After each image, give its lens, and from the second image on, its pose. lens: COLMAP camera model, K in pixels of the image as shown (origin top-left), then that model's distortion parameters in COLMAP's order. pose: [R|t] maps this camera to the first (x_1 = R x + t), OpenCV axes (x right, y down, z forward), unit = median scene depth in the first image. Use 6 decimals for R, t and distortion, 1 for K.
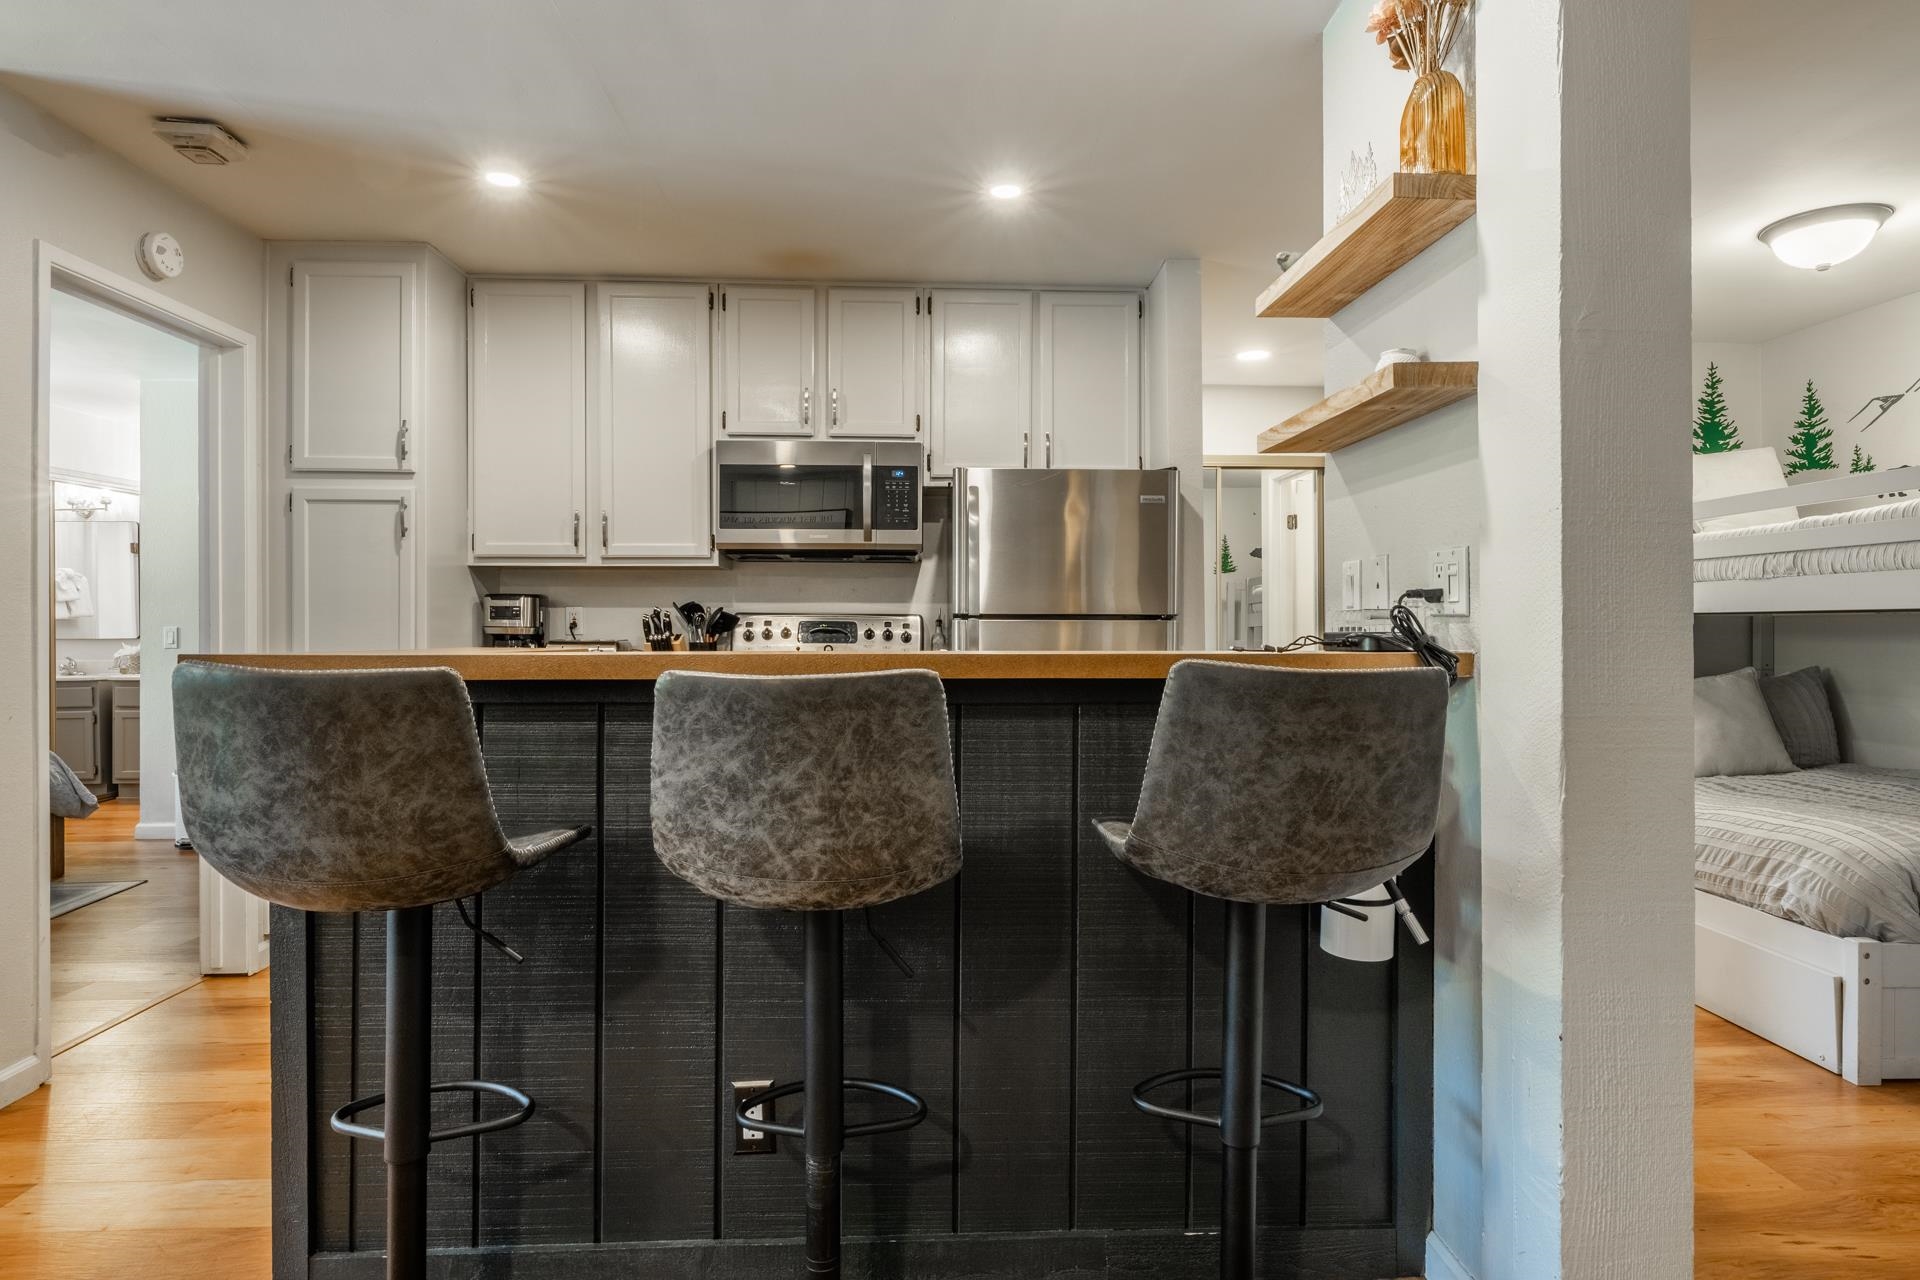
lens RADIAL K [[1029.9, 0, 963.2], [0, 1029.9, 626.7], [0, 0, 1]] dist [-0.007074, -0.001580]
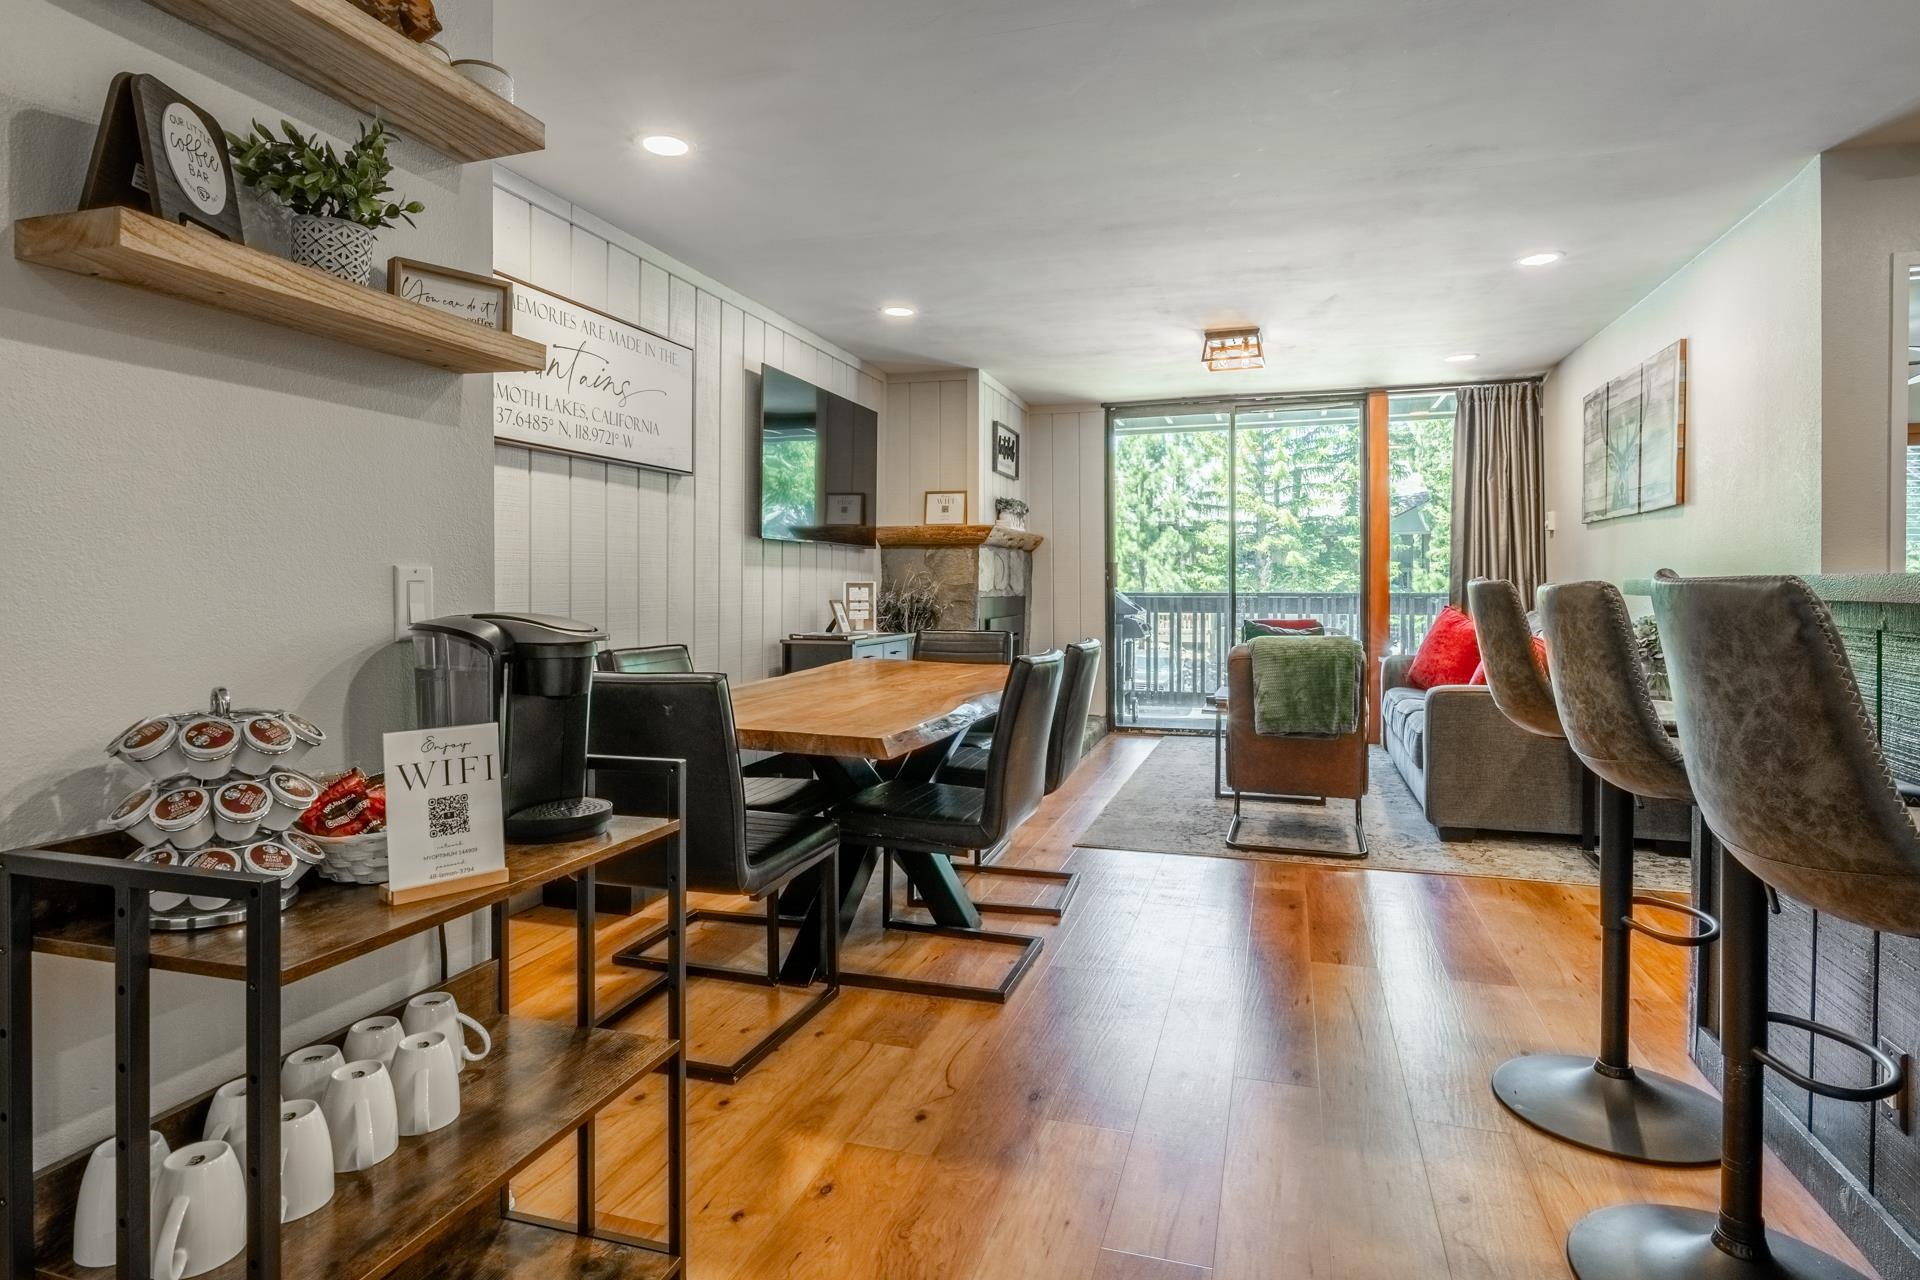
lens RADIAL K [[1030.4, 0, 960.0], [0, 1030.4, 591.4], [0, 0, 1]] dist [-0.003960, -0.000486]
pose [[-0.343837, 0.005797, -0.939012, 0.436178], [-0.000997, 0.999978, 0.006538, 0.015877], [0.939029, 0.003184, -0.343824, 0.248000]]
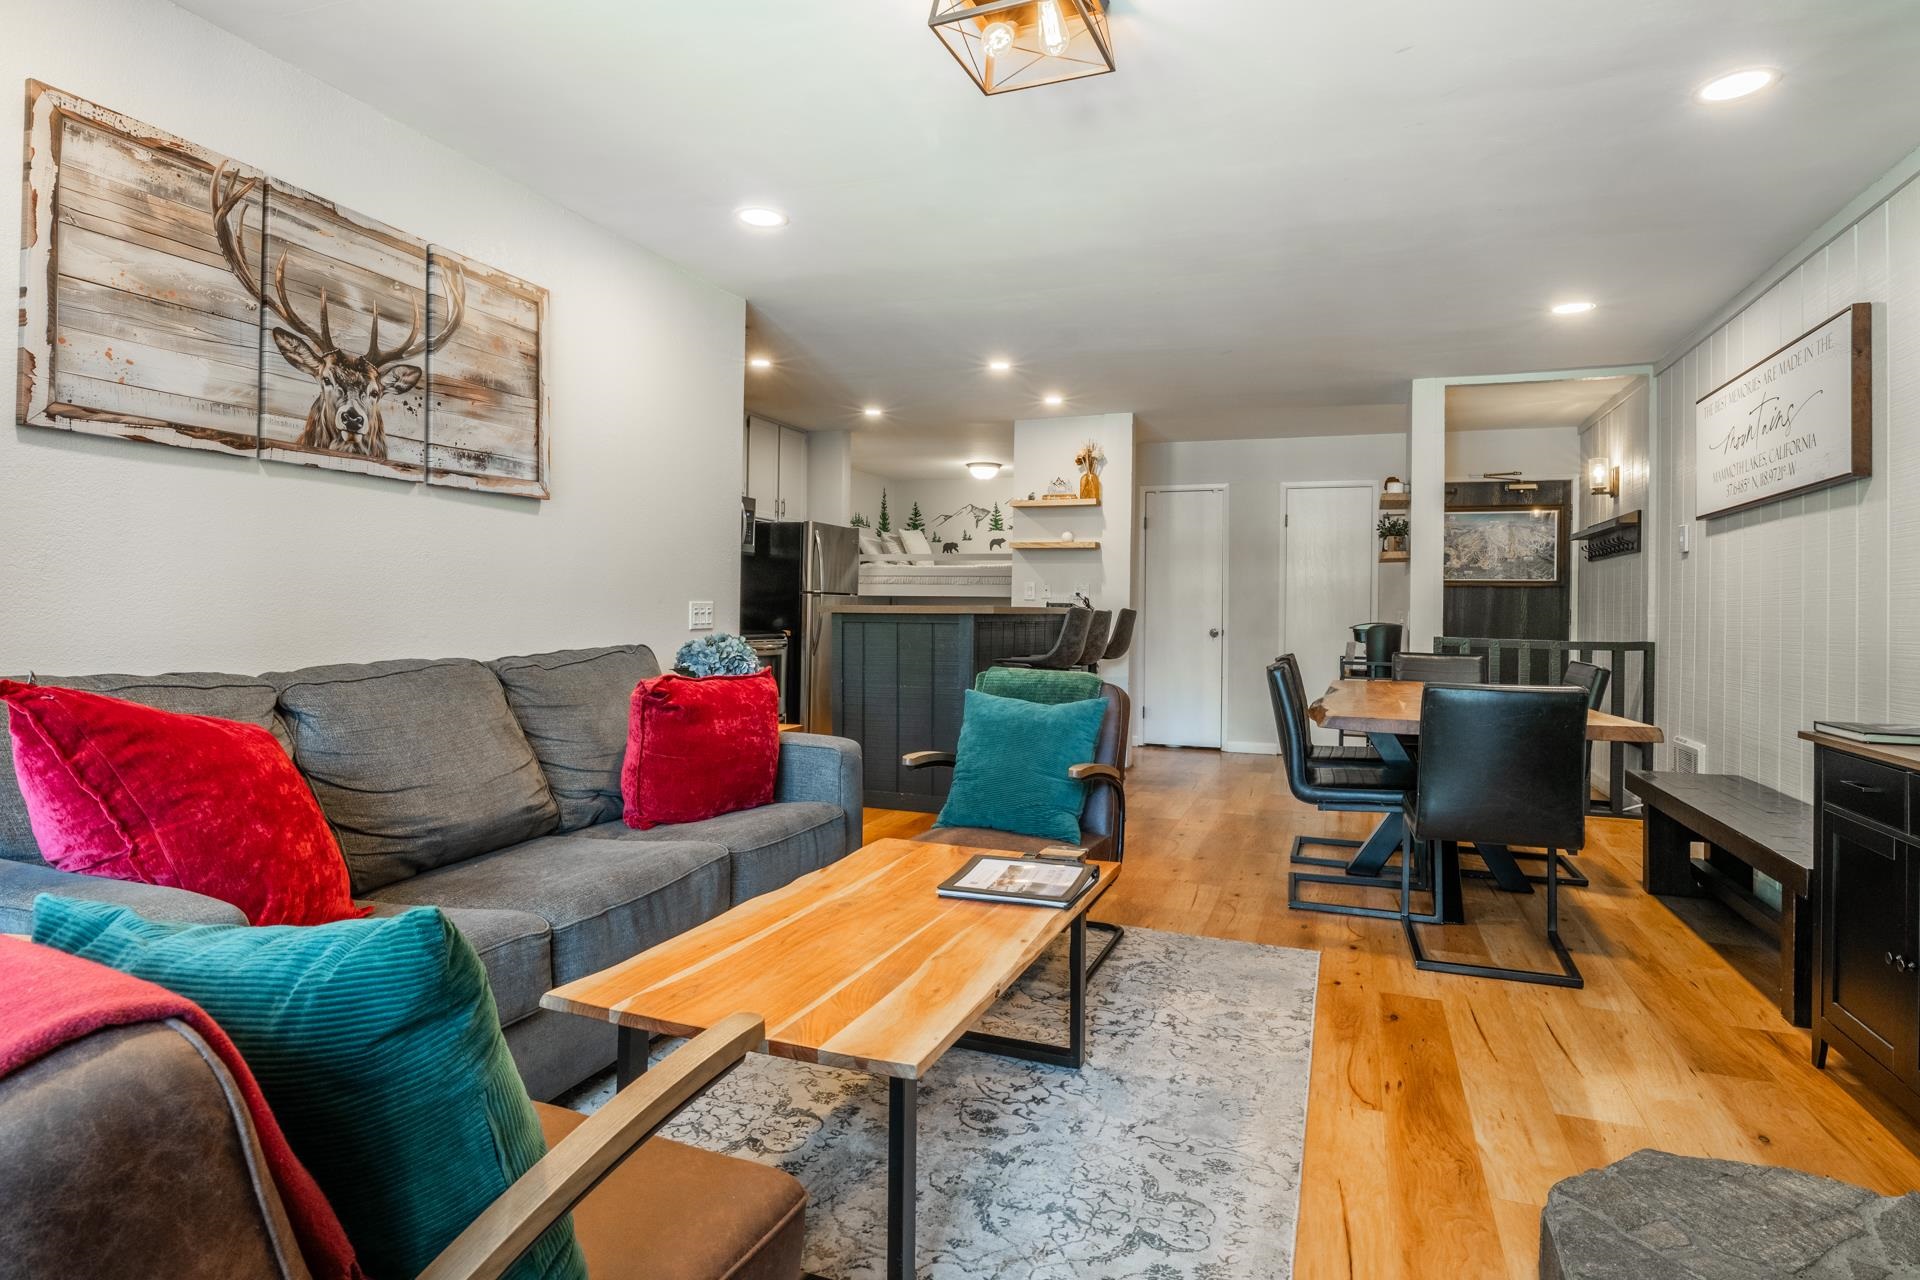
lens RADIAL K [[1026.9, 0, 953.7], [0, 1026.9, 598.5], [0, 0, 1]] dist [-0.000457, -0.000100]
pose [[0.400914, 0.014998, 0.915993, -1.614369], [-0.015955, 0.999829, -0.009388, 0.015093], [-0.915977, -0.010851, 0.401084, -0.087832]]
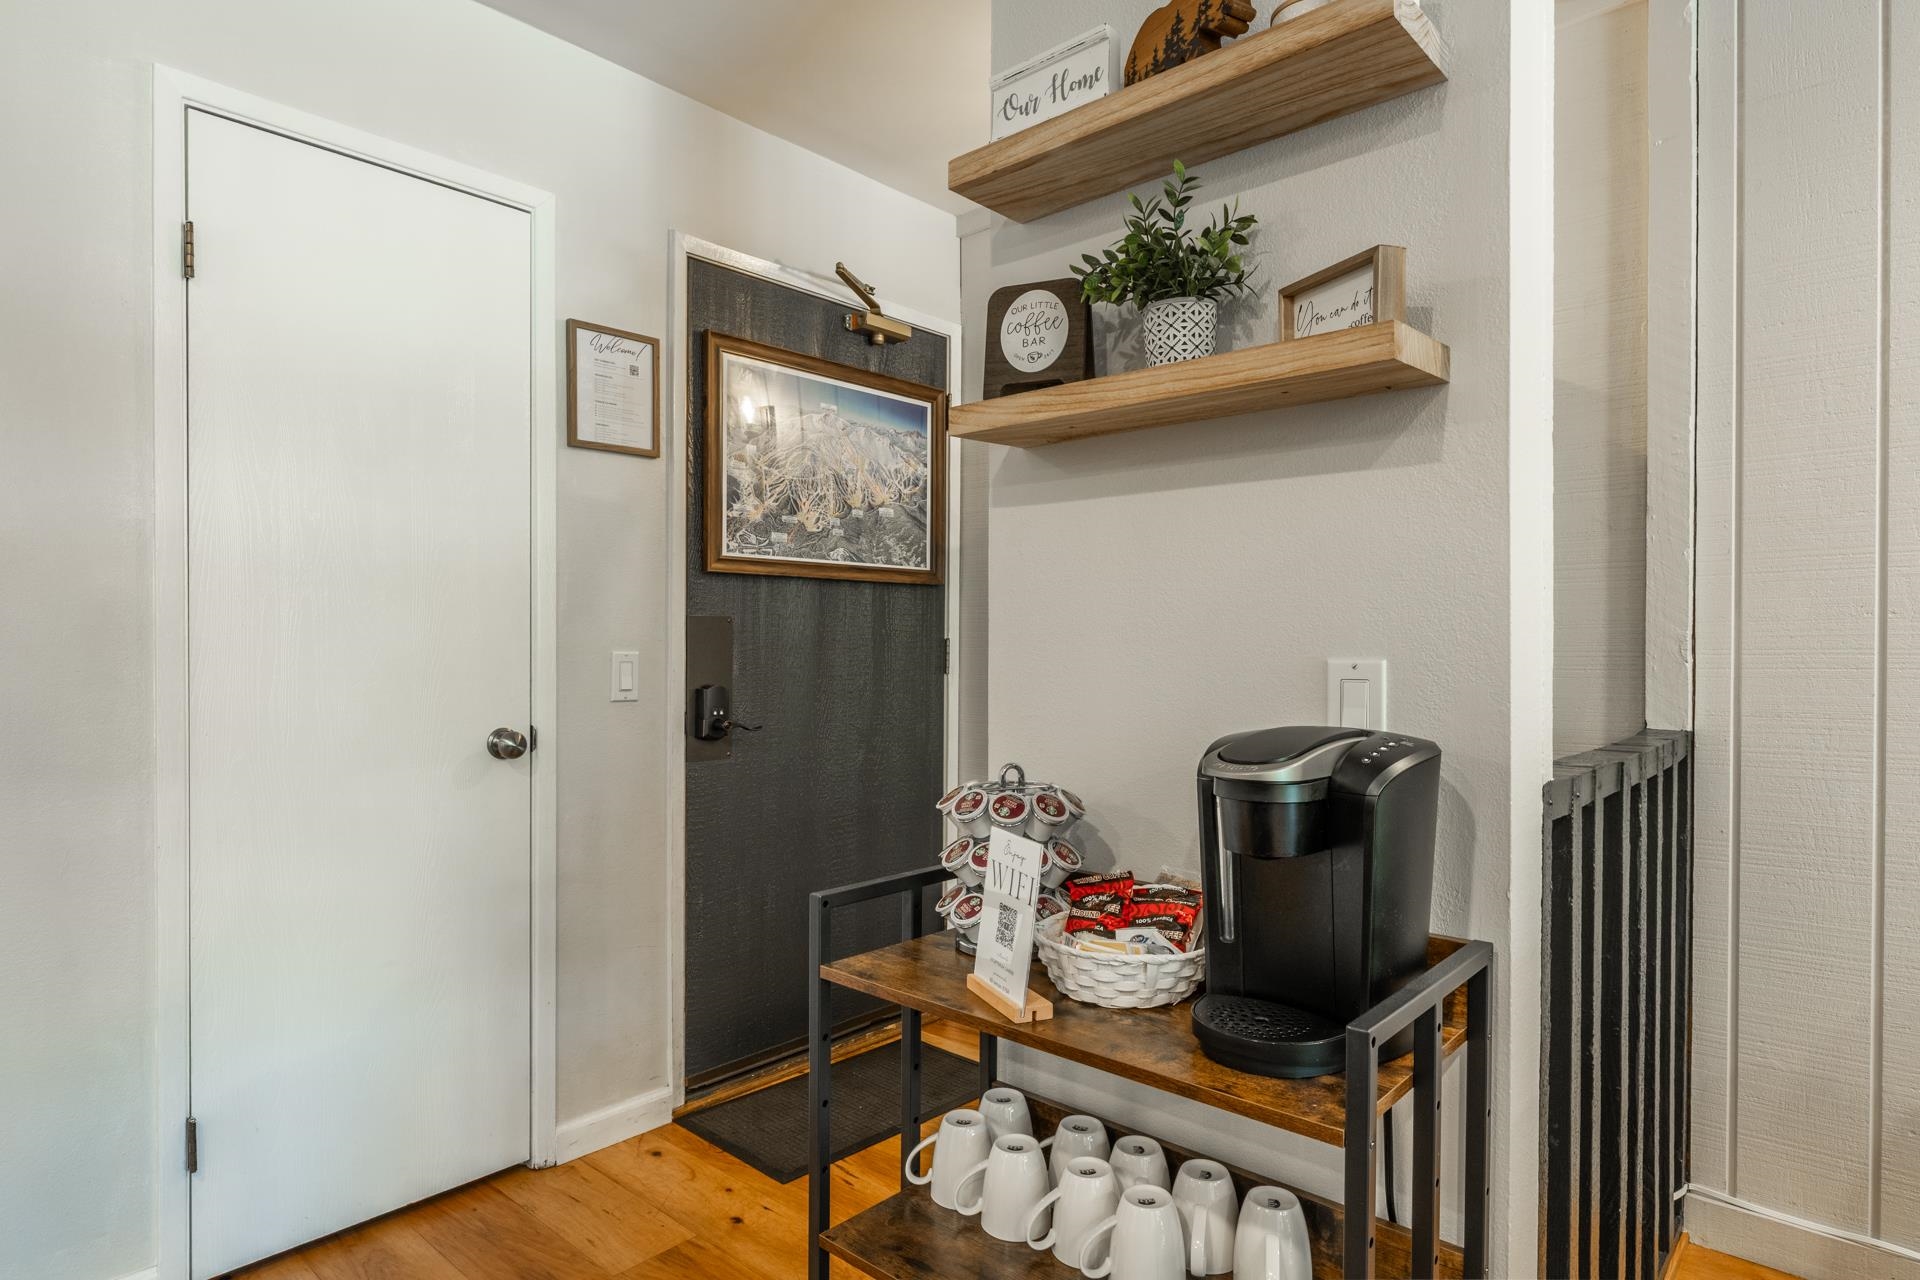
lens RADIAL K [[1056.9, 0, 961.8], [0, 1056.9, 629.2], [0, 0, 1]] dist [-0.000466, -0.000875]
pose [[-0.711562, 0.010468, 0.702545, -0.016545], [0.002489, 0.999920, -0.012377, 0.002833], [-0.702618, -0.007059, -0.711532, 0.221013]]
